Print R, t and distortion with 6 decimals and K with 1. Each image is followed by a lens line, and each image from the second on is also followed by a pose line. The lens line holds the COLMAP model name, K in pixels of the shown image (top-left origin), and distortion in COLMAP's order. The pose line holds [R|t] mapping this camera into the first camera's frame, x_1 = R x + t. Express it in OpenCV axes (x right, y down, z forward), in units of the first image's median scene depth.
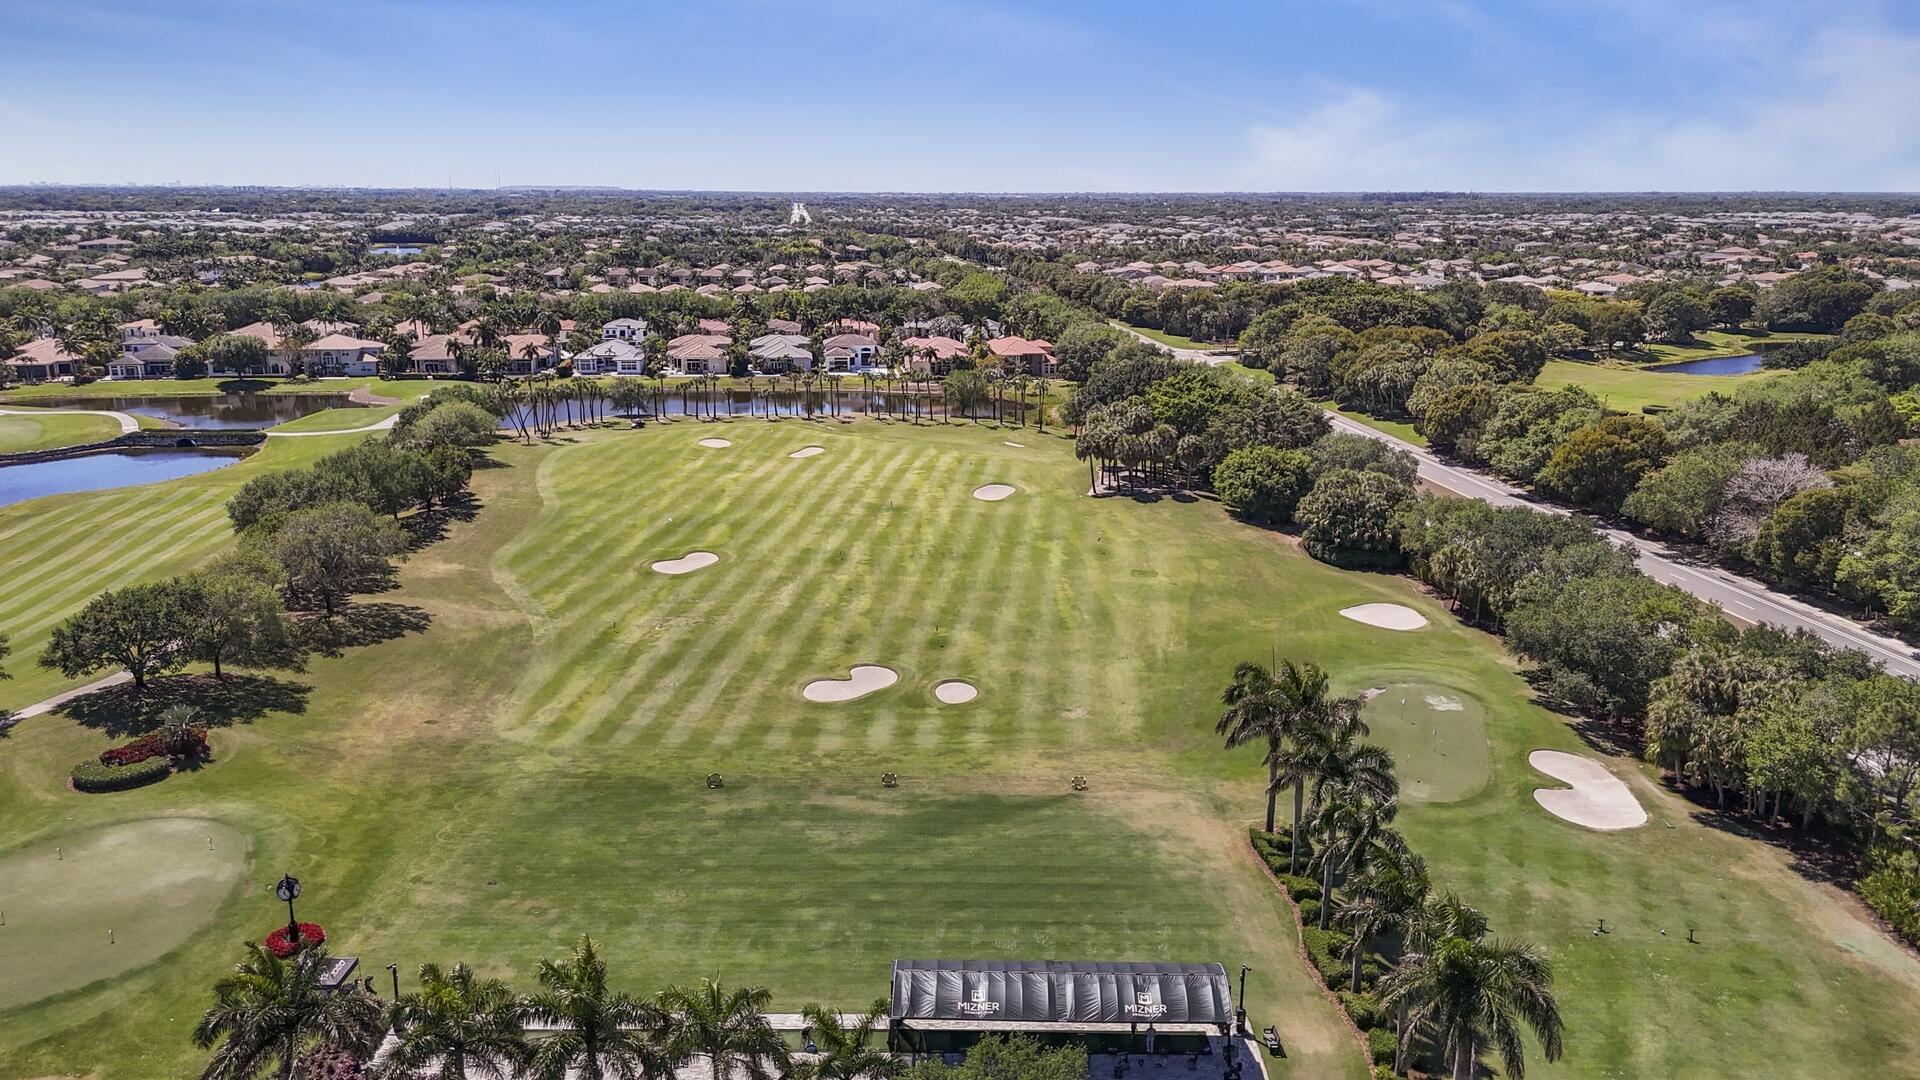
lens RADIAL K [[1438.5, 0, 959.2], [0, 1438.5, 536.8], [0, 0, 1]] dist [0.039767, -0.031348]
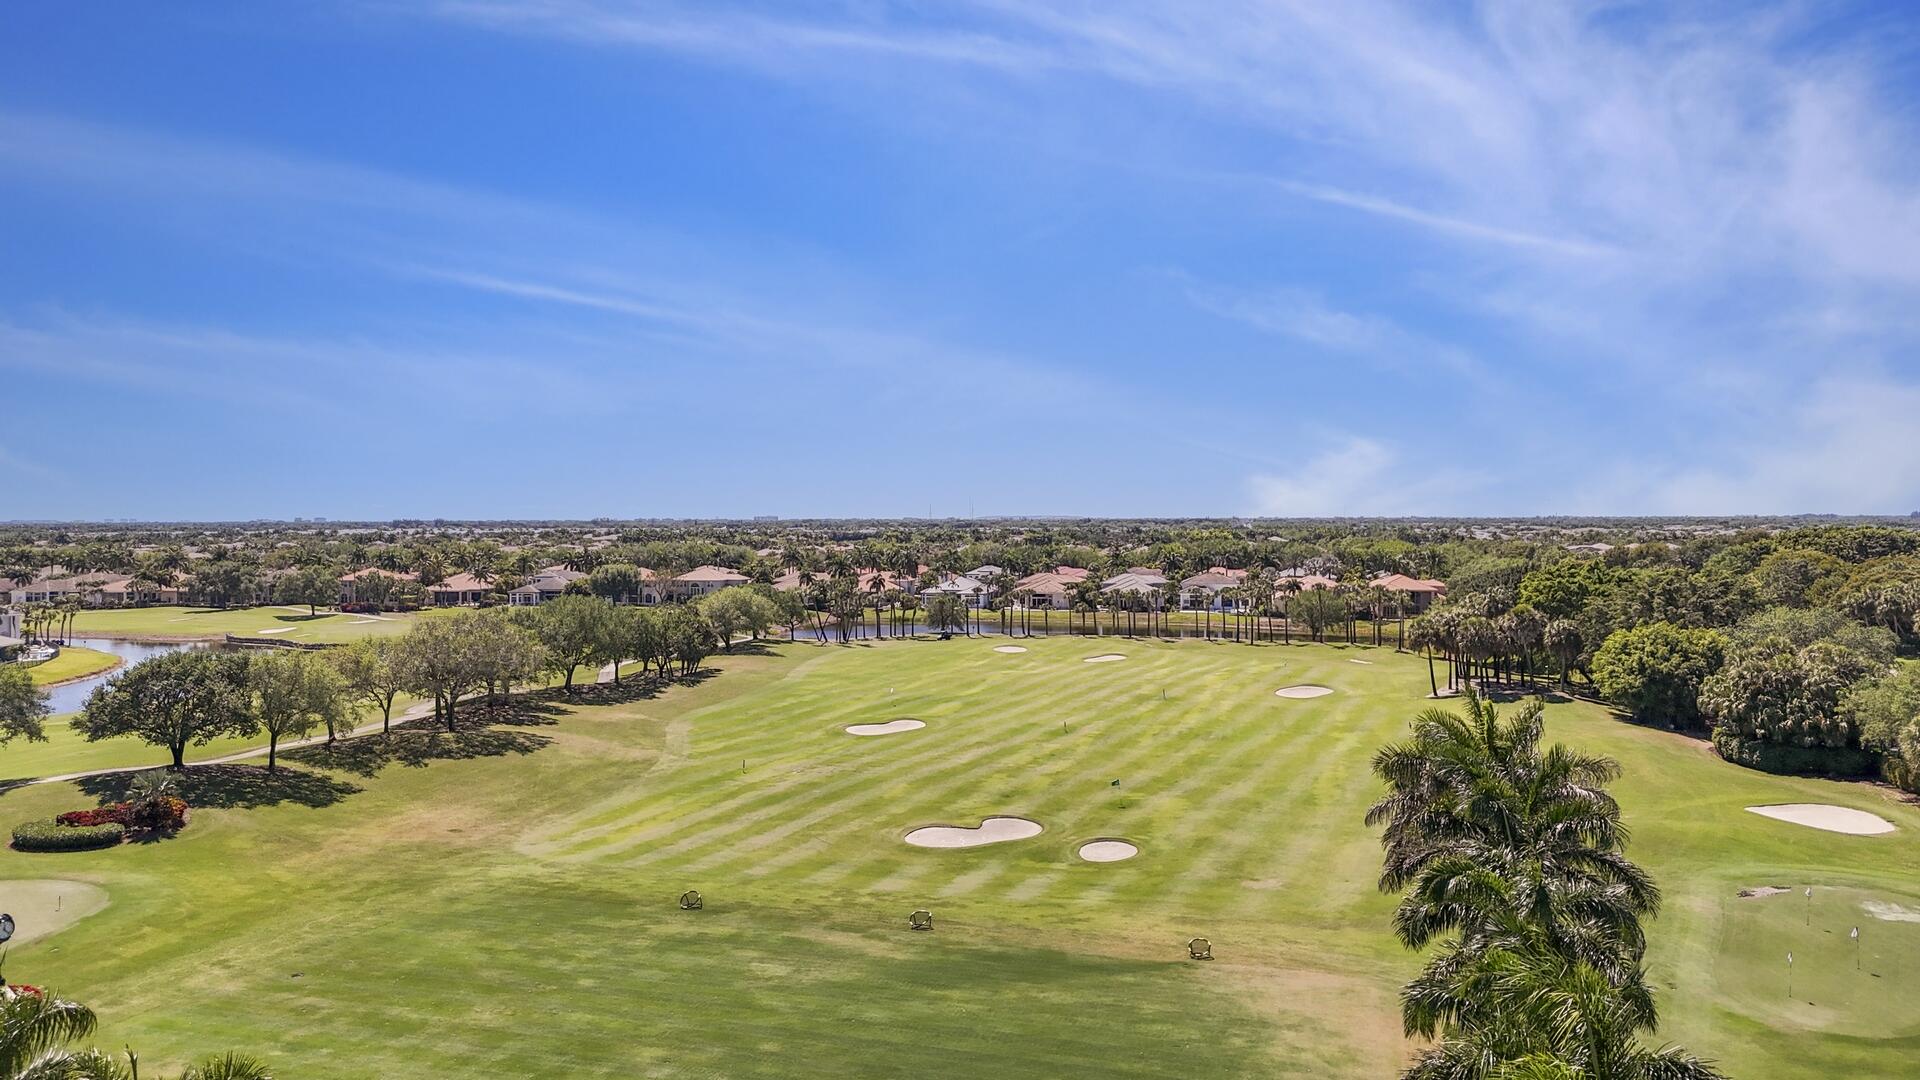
lens RADIAL K [[1438.5, 0, 961.9], [0, 1438.5, 535.5], [0, 0, 1]] dist [0.039767, -0.031348]
pose [[0.949473, 0.002420, -0.313839, 0.154314], [-0.074545, 0.973093, -0.218022, 0.119093], [0.304867, 0.230401, 0.924106, 0.290493]]
